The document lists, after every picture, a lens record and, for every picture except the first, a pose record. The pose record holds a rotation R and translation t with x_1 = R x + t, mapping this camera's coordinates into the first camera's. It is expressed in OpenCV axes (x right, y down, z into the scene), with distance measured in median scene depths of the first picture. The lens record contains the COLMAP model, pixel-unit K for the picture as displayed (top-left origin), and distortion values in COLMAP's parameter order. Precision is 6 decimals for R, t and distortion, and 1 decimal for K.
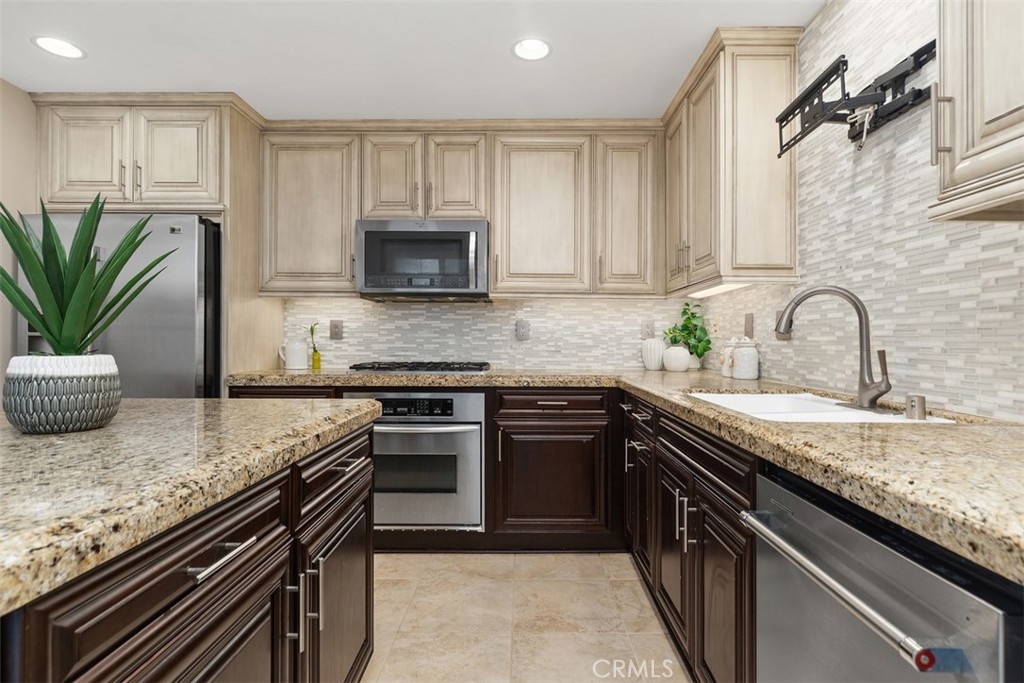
lens RADIAL K [[523.7, 0, 513.8], [0, 523.7, 339.8], [0, 0, 1]] dist [0.003911, -0.000508]
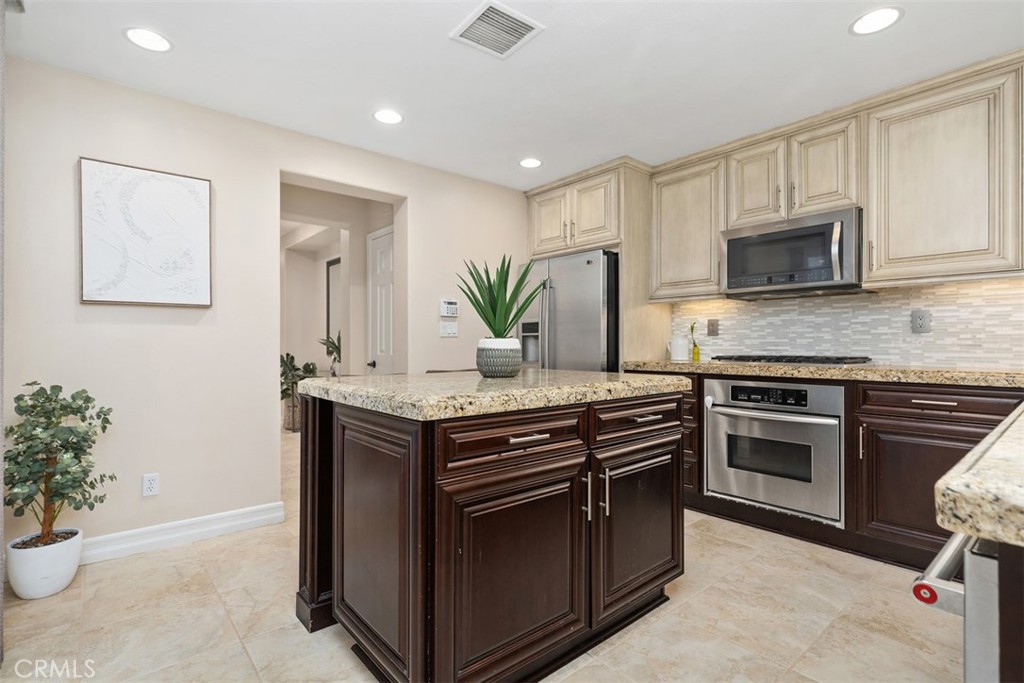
lens RADIAL K [[497.2, 0, 511.9], [0, 497.2, 343.8], [0, 0, 1]] dist [0.002946, -0.000640]
pose [[0.654912, -0.007422, -0.755669, 0.233762], [0.004429, 0.999972, -0.005982, 0.024739], [0.755692, 0.000571, 0.654927, -0.069096]]
